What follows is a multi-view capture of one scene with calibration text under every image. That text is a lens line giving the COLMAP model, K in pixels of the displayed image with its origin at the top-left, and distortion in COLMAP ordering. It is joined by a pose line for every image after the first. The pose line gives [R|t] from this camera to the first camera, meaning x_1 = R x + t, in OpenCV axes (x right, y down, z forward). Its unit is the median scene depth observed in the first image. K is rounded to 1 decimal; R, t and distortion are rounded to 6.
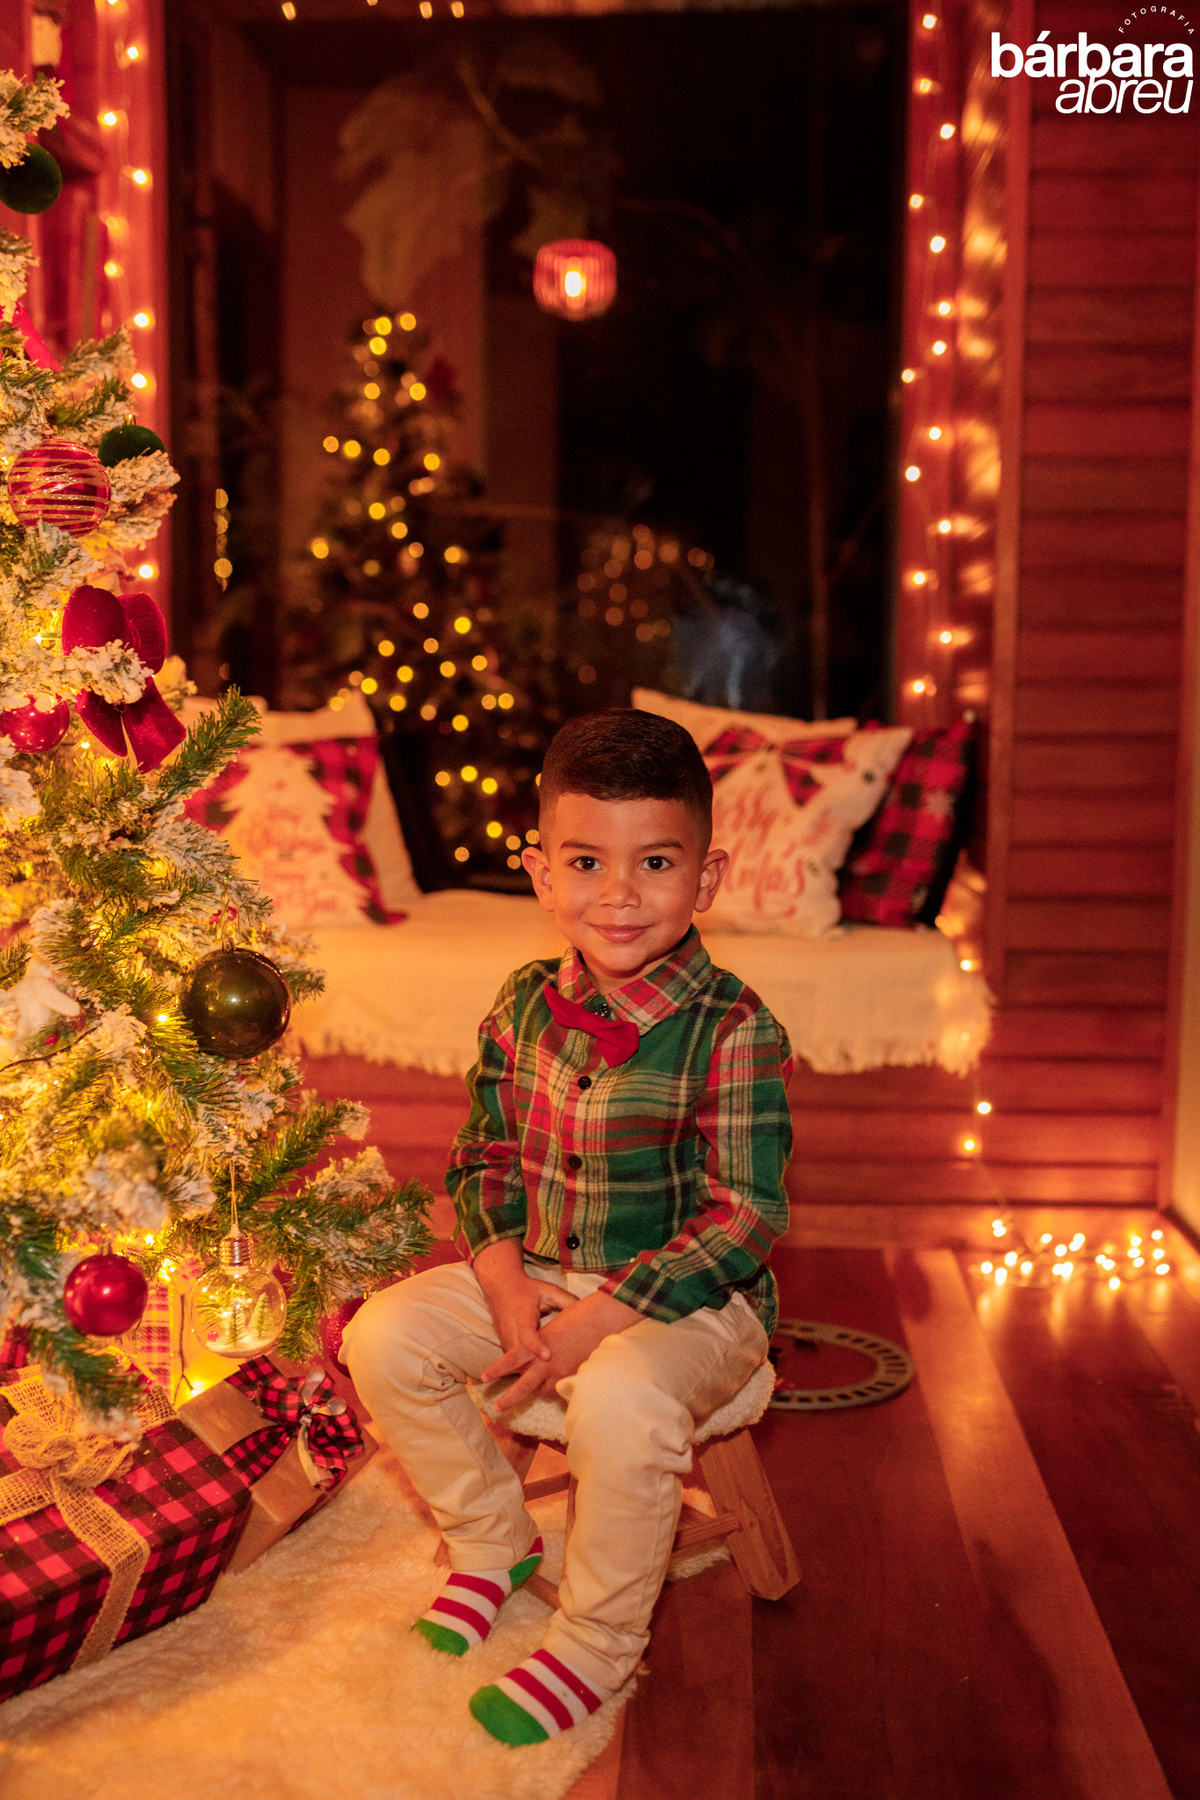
lens RADIAL K [[1795.1, 0, 620.2], [0, 1795.1, 955.4], [0, 0, 1]] dist [-0.082243, 0.107034]
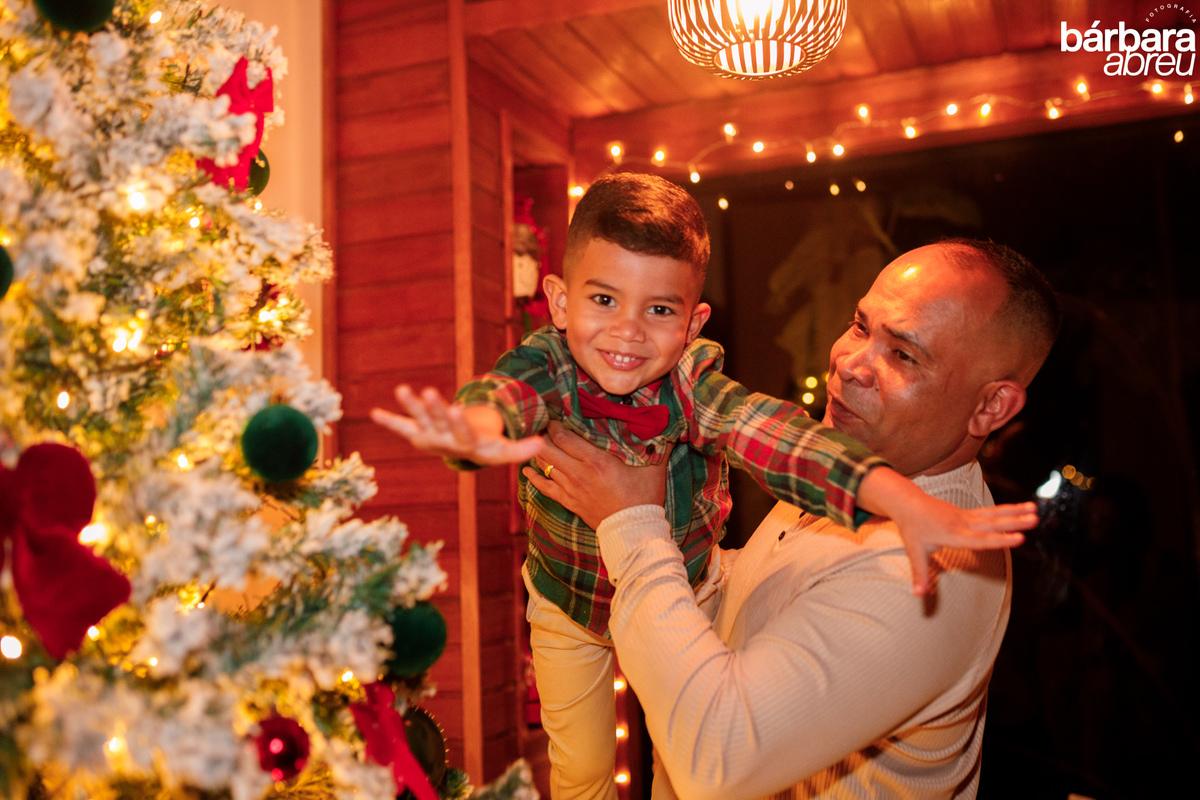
lens RADIAL K [[1245.0, 0, 653.4], [0, 1245.0, 388.2], [0, 0, 1]] dist [-0.046657, 0.041851]
pose [[0.964240, -0.079933, -0.252689, -0.031497], [0.015786, 0.969063, -0.246308, -0.250058], [0.264560, 0.233511, 0.935671, 0.261044]]
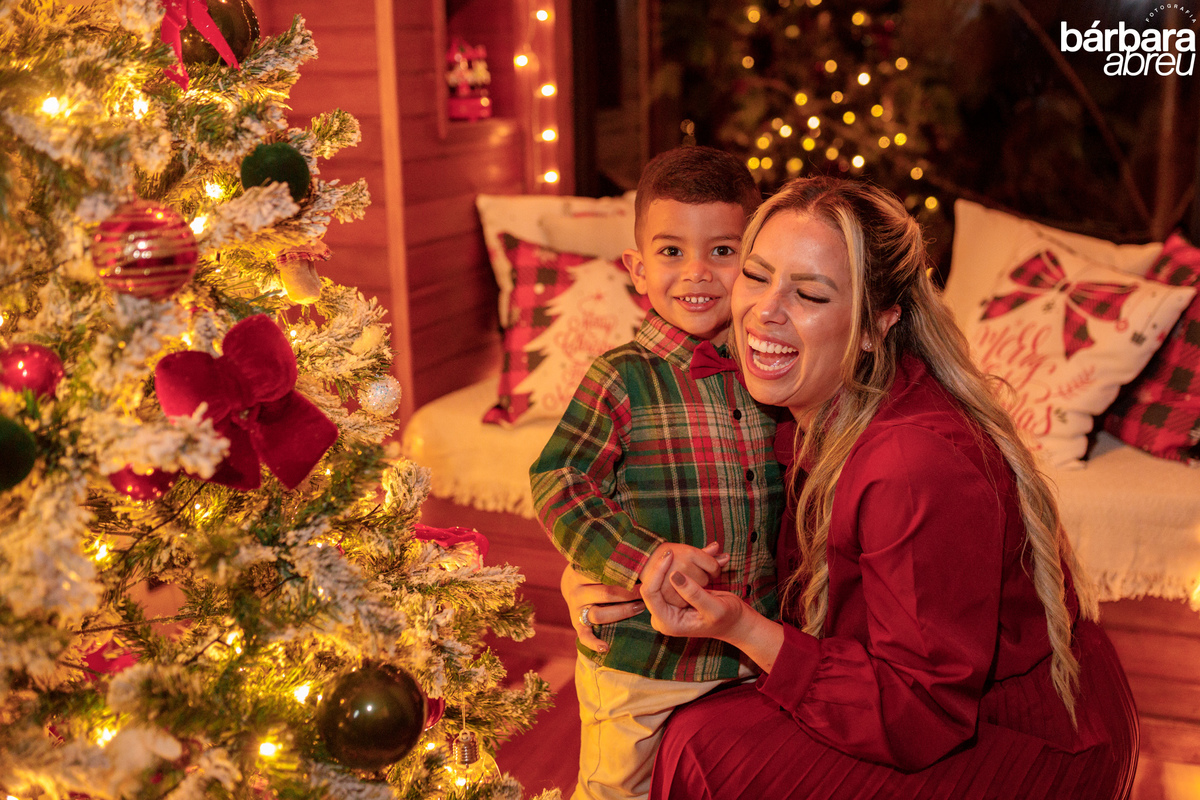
lens RADIAL K [[1278.1, 0, 680.3], [0, 1278.1, 367.0], [0, 0, 1]] dist [-0.050322, 0.040093]
pose [[0.955697, 0.052413, -0.289650, 0.098740], [-0.020345, 0.993428, 0.112635, -0.158588], [0.293649, -0.101752, 0.950482, 0.228295]]
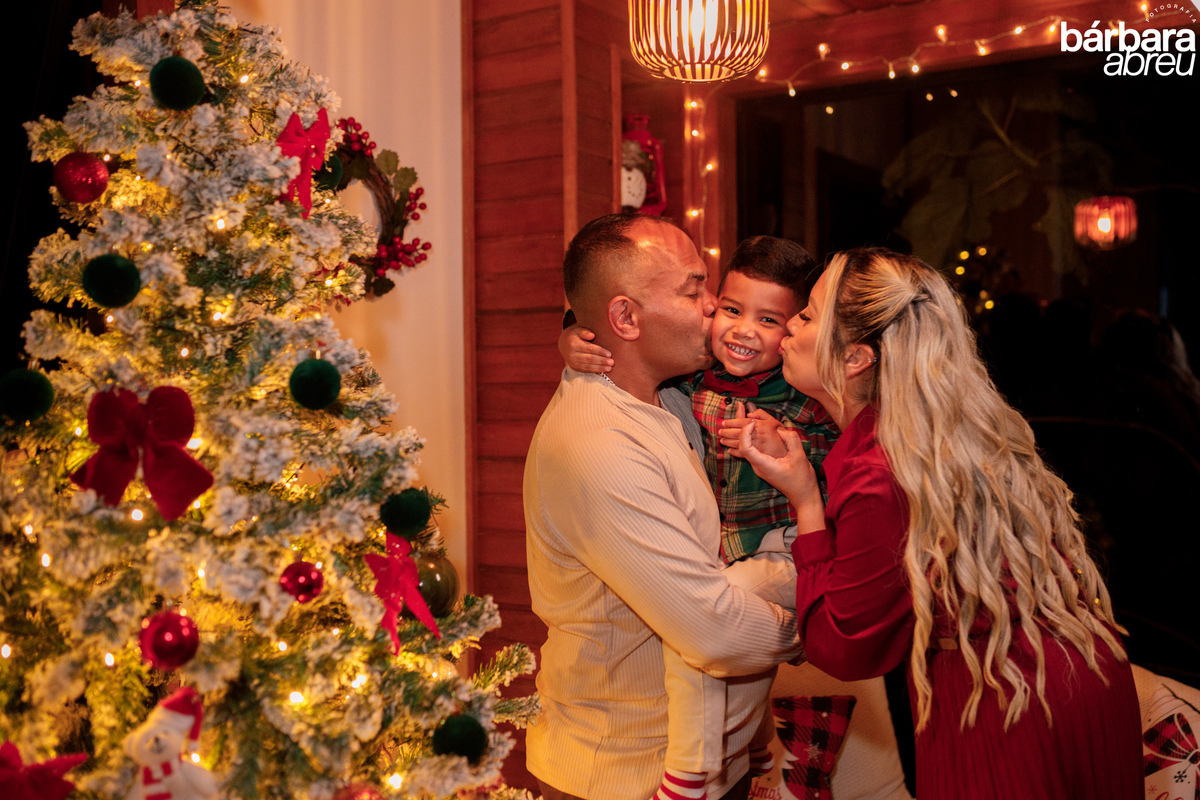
lens RADIAL K [[1245.0, 0, 653.4], [0, 1245.0, 388.2], [0, 0, 1]] dist [-0.046657, 0.041851]
pose [[0.888194, -0.016385, -0.459176, 0.159034], [-0.038785, 0.993123, -0.110461, -0.269061], [0.457829, 0.115920, 0.881451, 0.157727]]
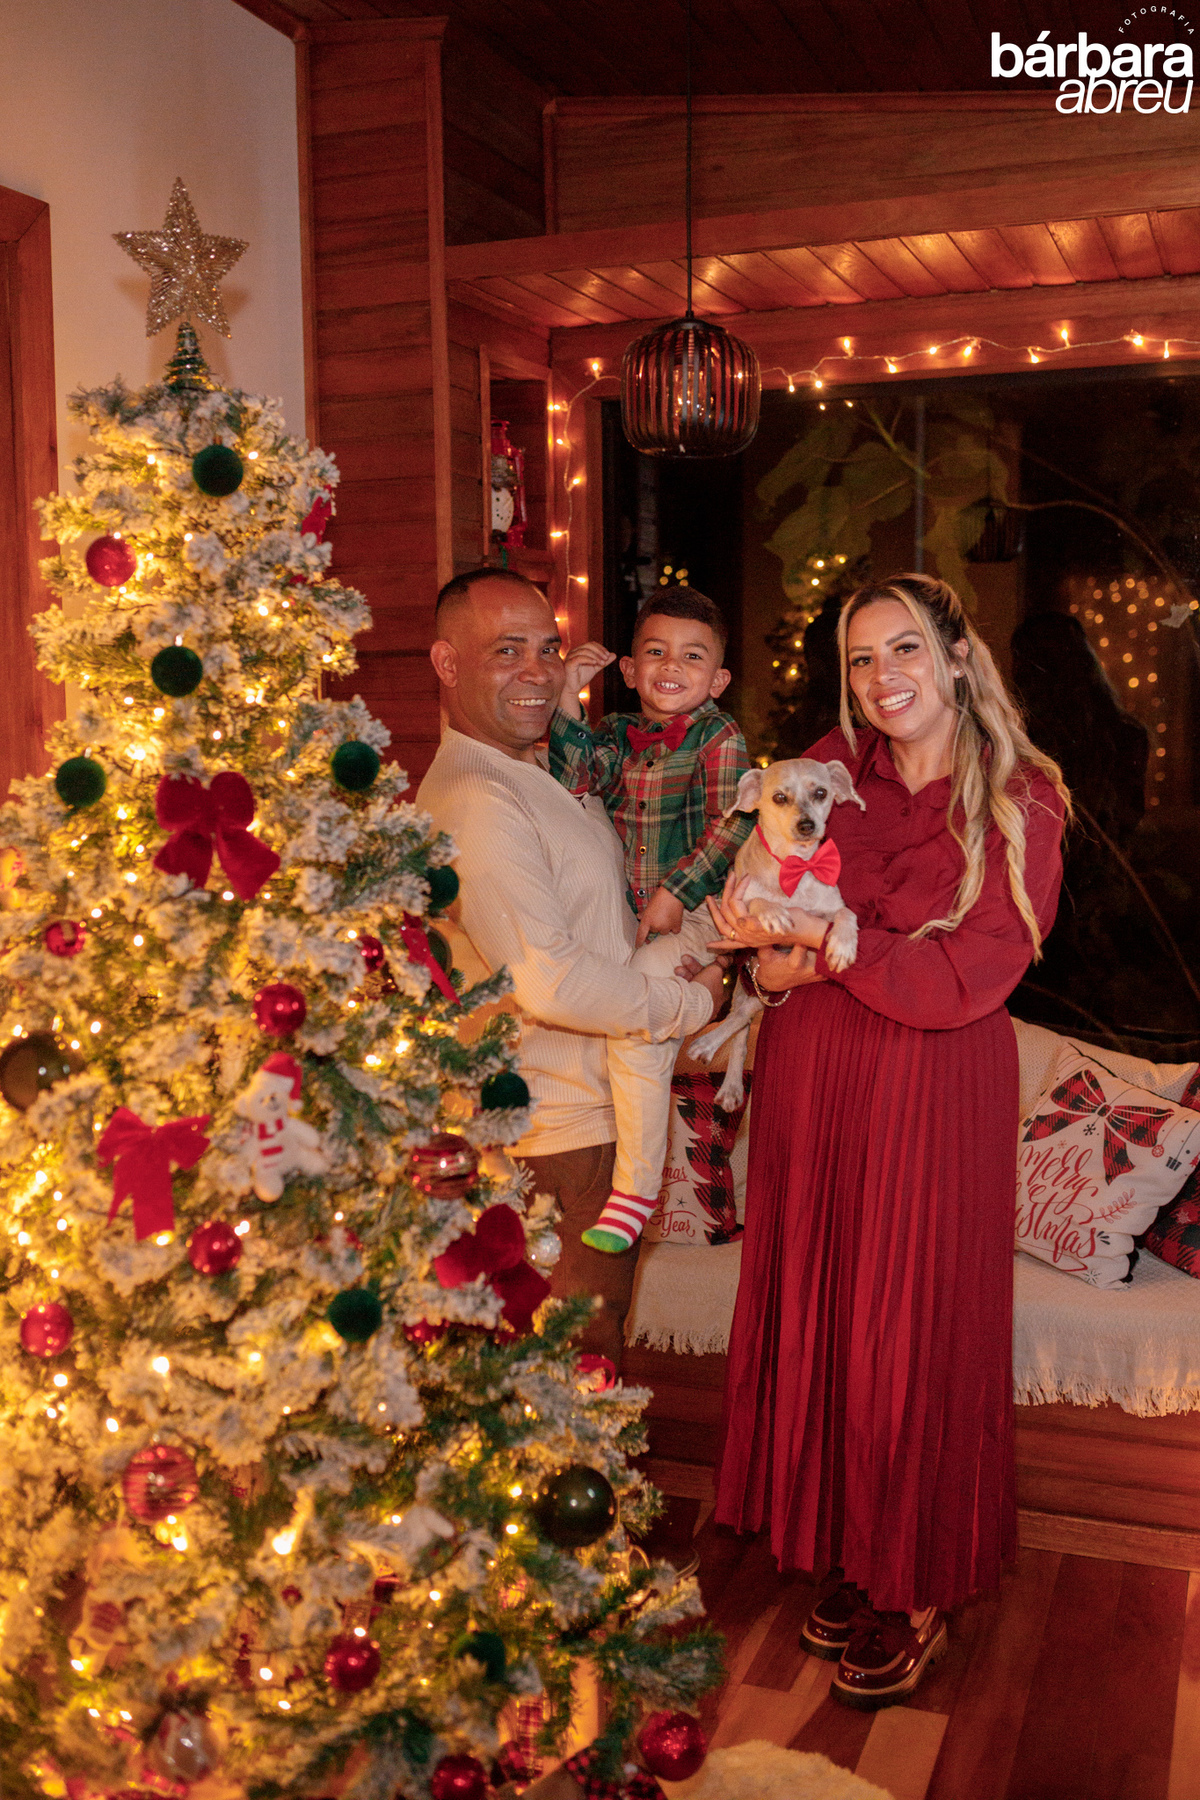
lens RADIAL K [[1771.3, 0, 623.7], [0, 1771.3, 866.0], [0, 0, 1]] dist [-0.035081, 0.014602]
pose [[0.958637, 0.009056, -0.284488, 0.123378], [-0.014987, 0.999713, -0.018676, -0.266436], [0.284237, 0.022167, 0.958498, -0.176788]]
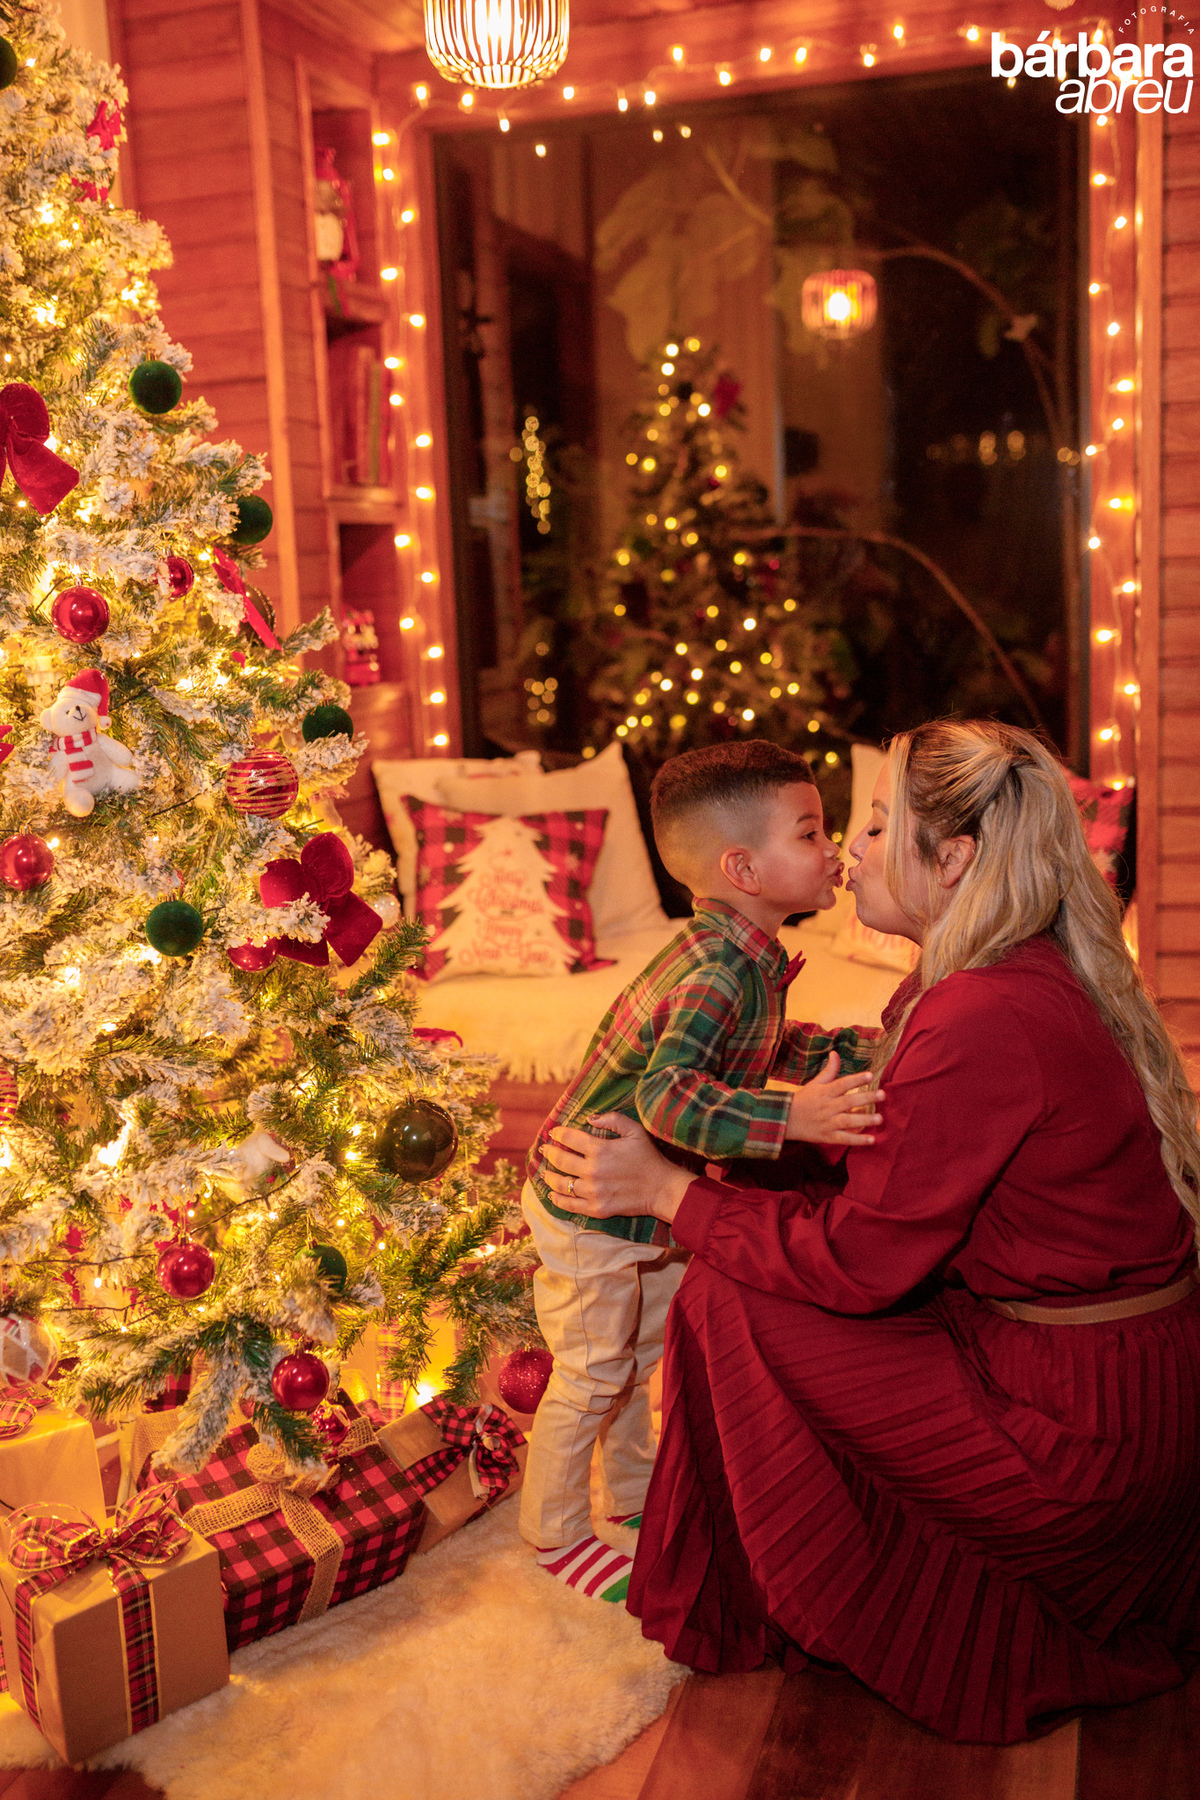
lens RADIAL K [[1768.0, 0, 600.0], [0, 1768.0, 900.0], [0, 0, 1]] dist [-0.080741, 0.127970]
pose [[0.971159, -0.010390, -0.238206, 0.145793], [0.022482, 0.998589, 0.048100, -0.130014], [0.237371, -0.052068, 0.970023, -0.147420]]
